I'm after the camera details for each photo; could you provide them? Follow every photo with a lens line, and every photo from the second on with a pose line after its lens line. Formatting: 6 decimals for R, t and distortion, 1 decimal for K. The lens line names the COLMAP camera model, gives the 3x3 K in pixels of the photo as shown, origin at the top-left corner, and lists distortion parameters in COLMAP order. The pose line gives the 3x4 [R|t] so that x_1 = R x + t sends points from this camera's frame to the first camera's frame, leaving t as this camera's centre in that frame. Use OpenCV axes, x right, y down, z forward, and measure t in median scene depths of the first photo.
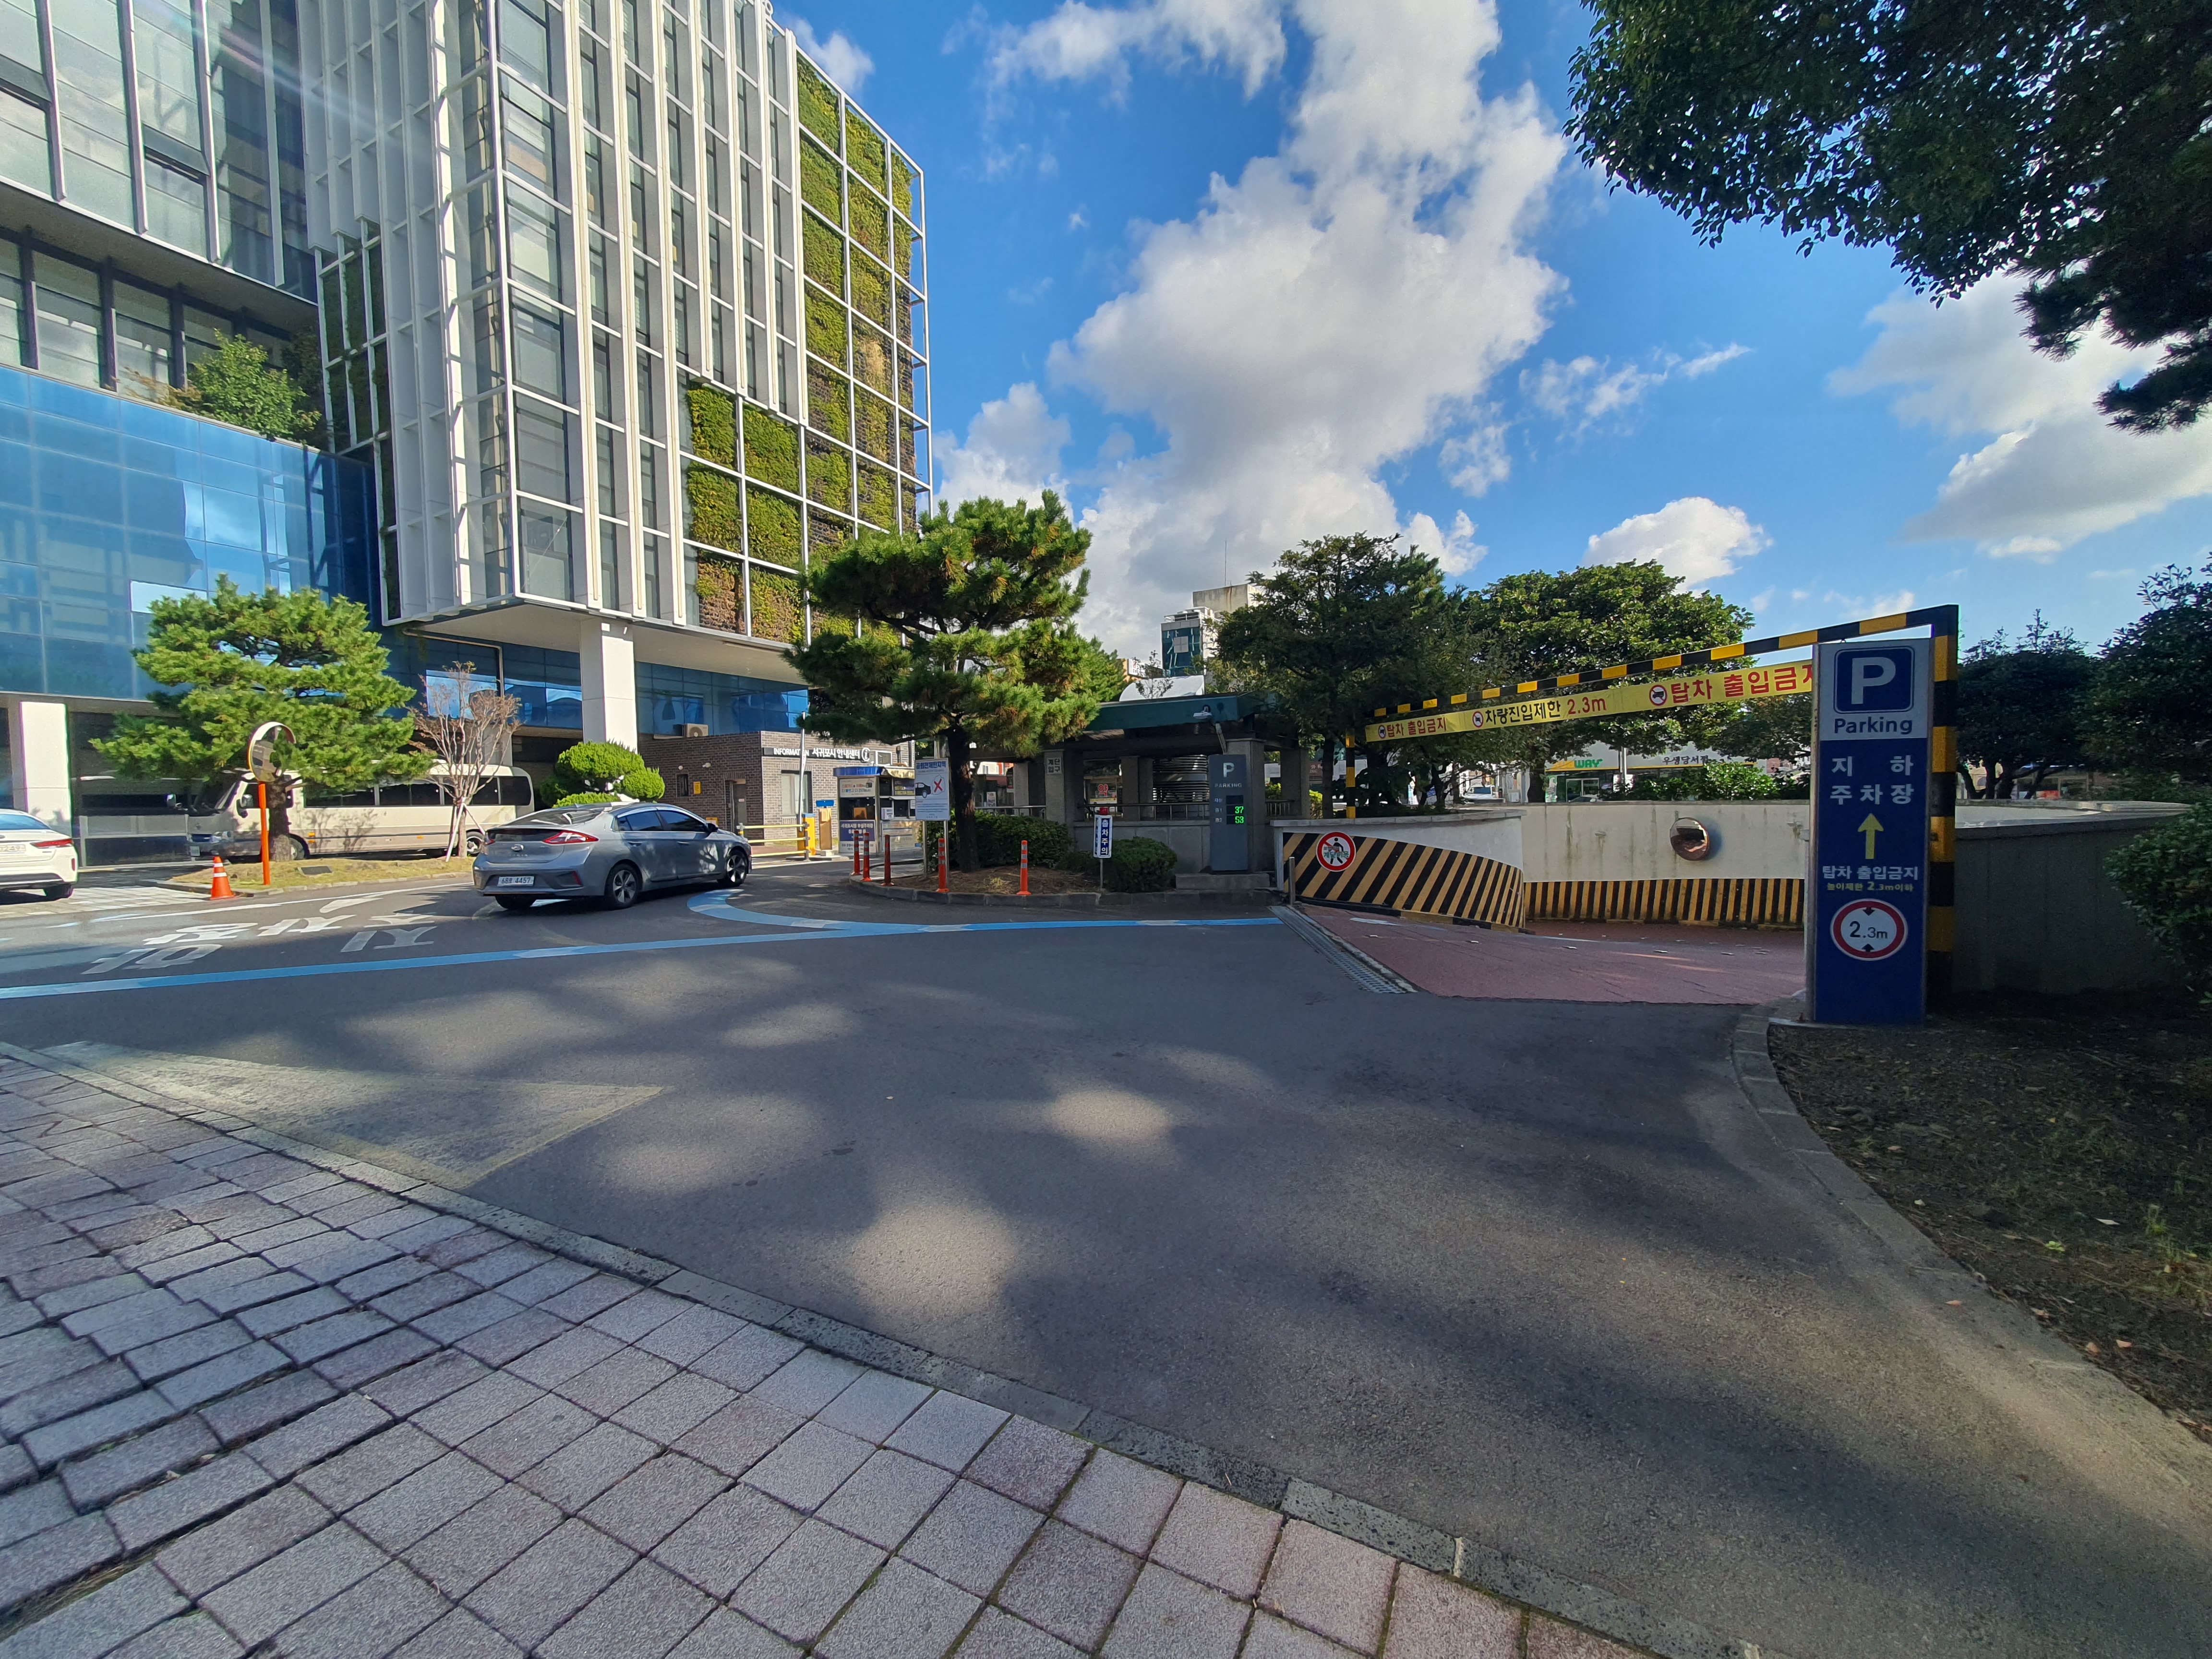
lens RADIAL K [[890.1, 0, 1092.0], [0, 890.1, 832.6], [0, 0, 1]] dist [0.002013, 0.000388]
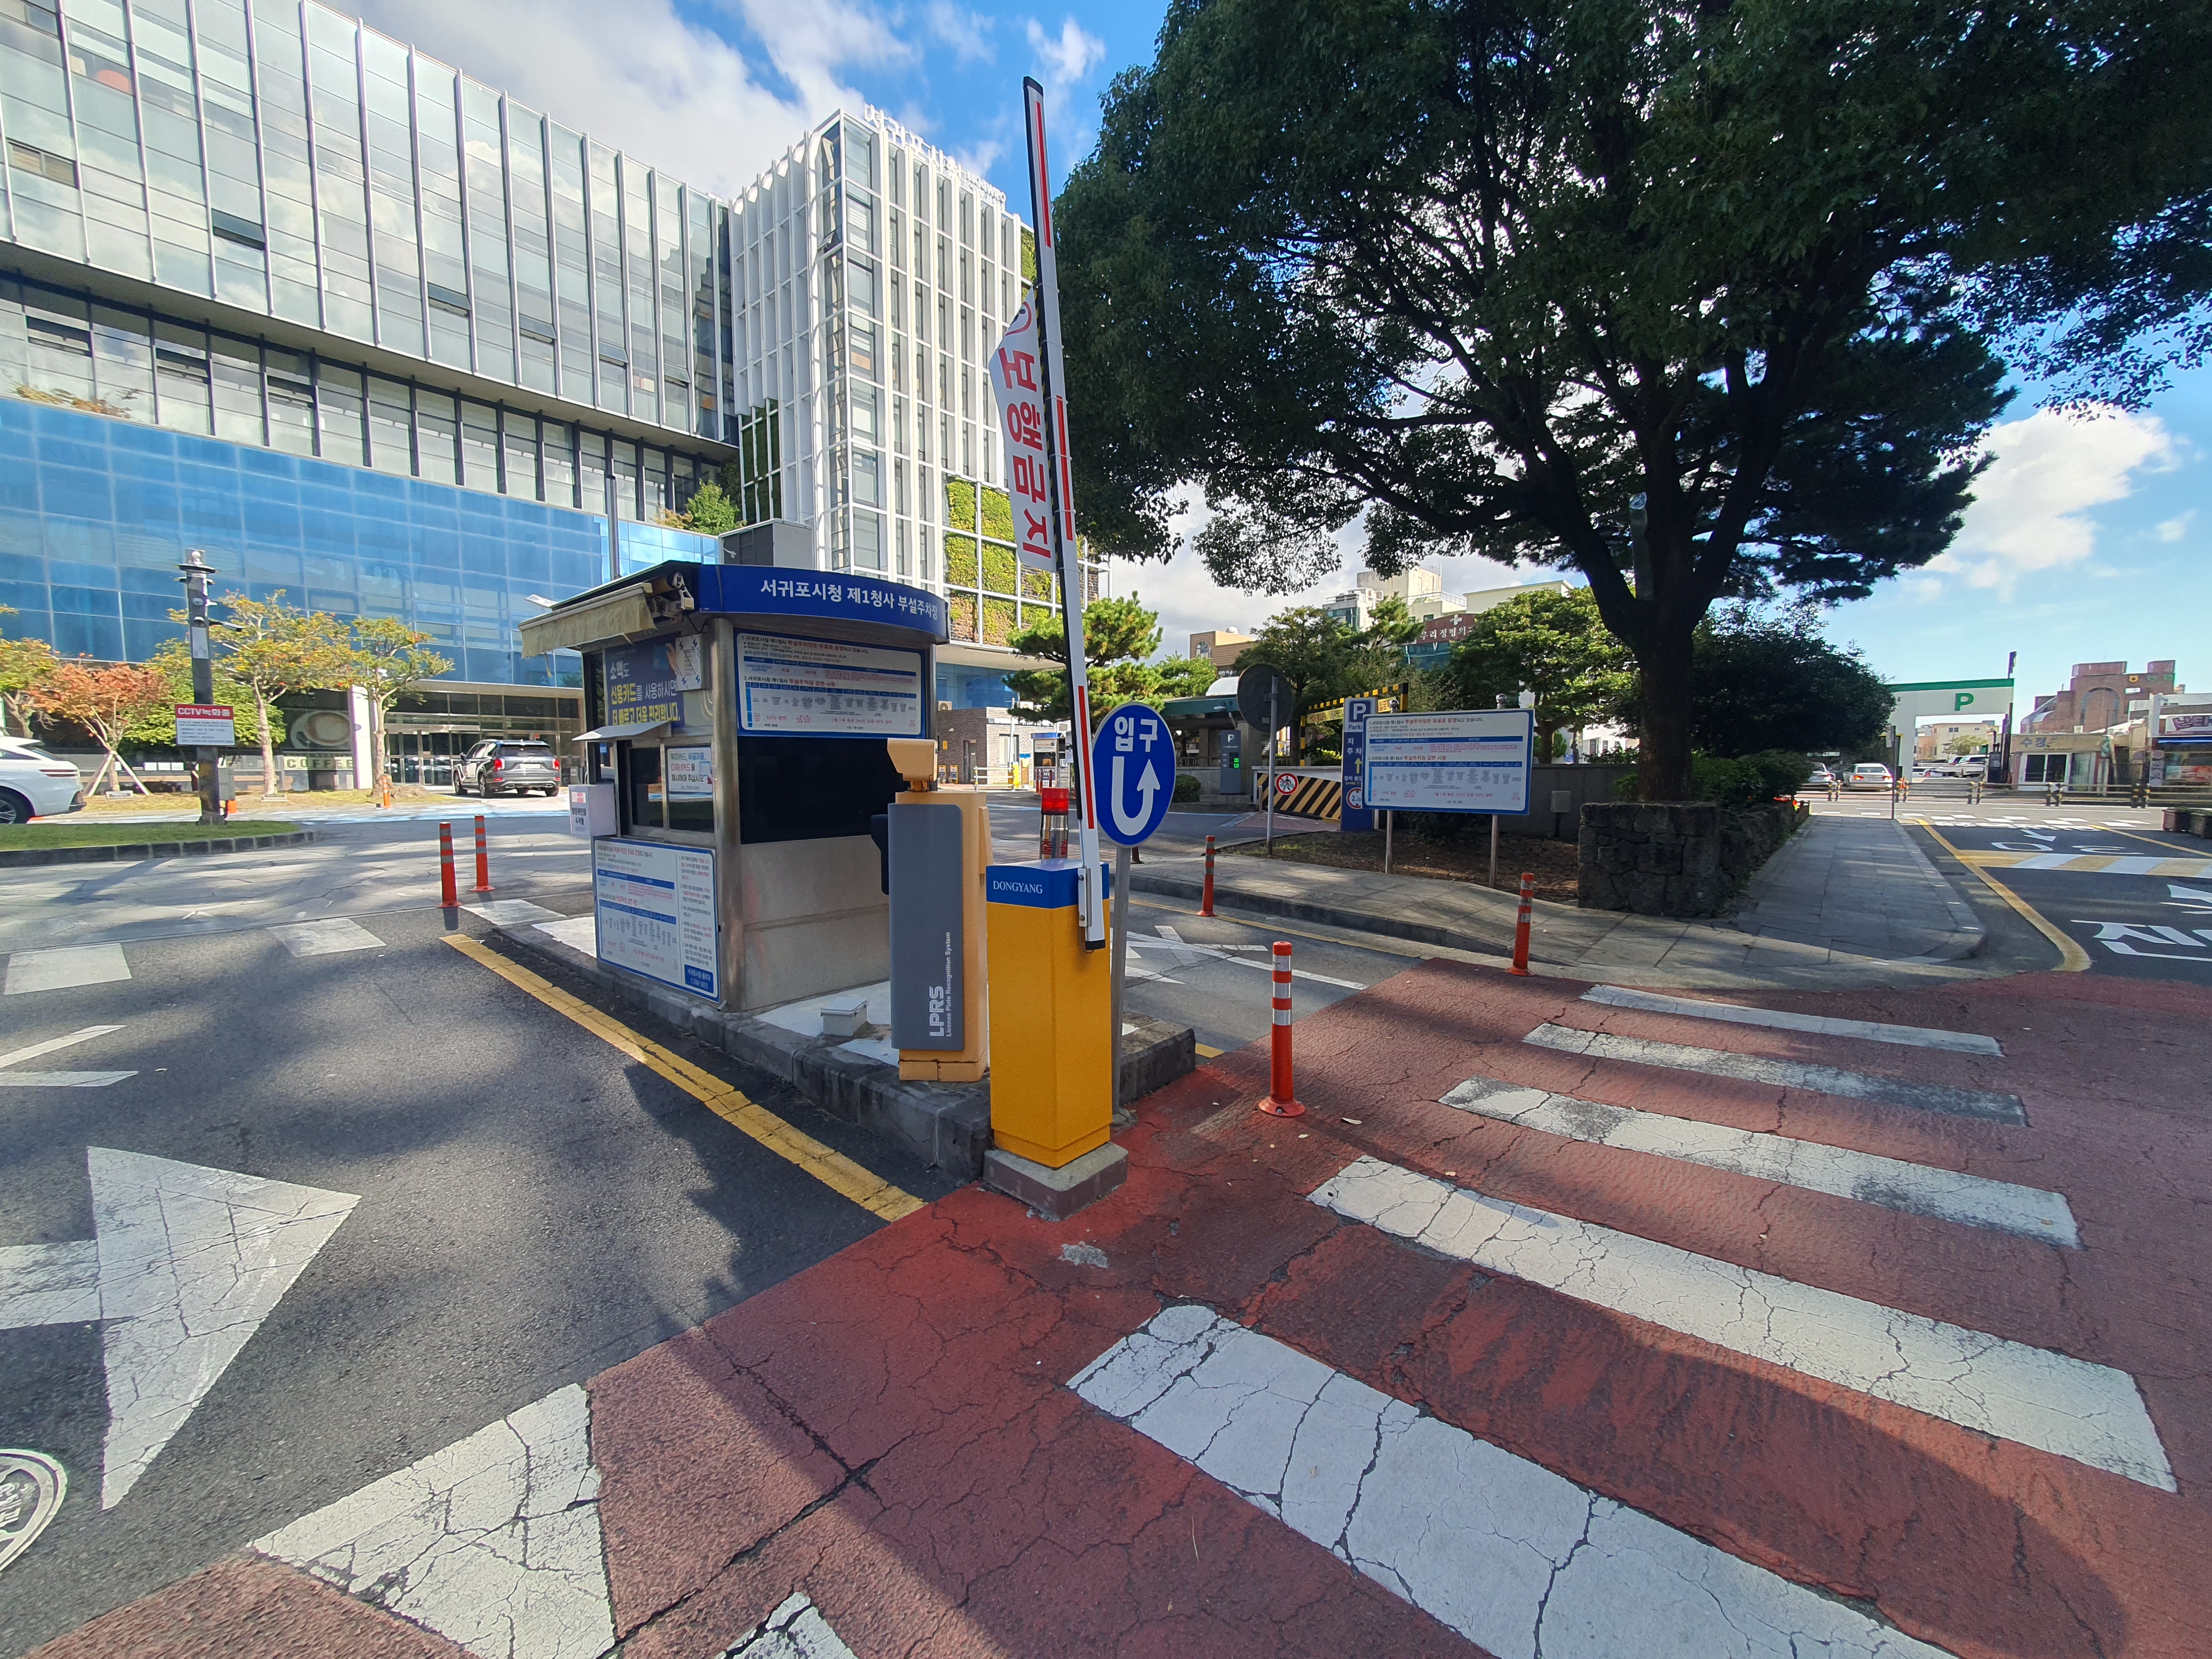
lens RADIAL K [[890.1, 0, 1092.0], [0, 890.1, 832.6], [0, 0, 1]] dist [0.002013, 0.000388]
pose [[0.973254, 0.036406, -0.226827, 0.176551], [-0.026830, 0.998619, 0.045162, 0.028752], [0.228158, -0.037869, 0.972887, -0.507801]]
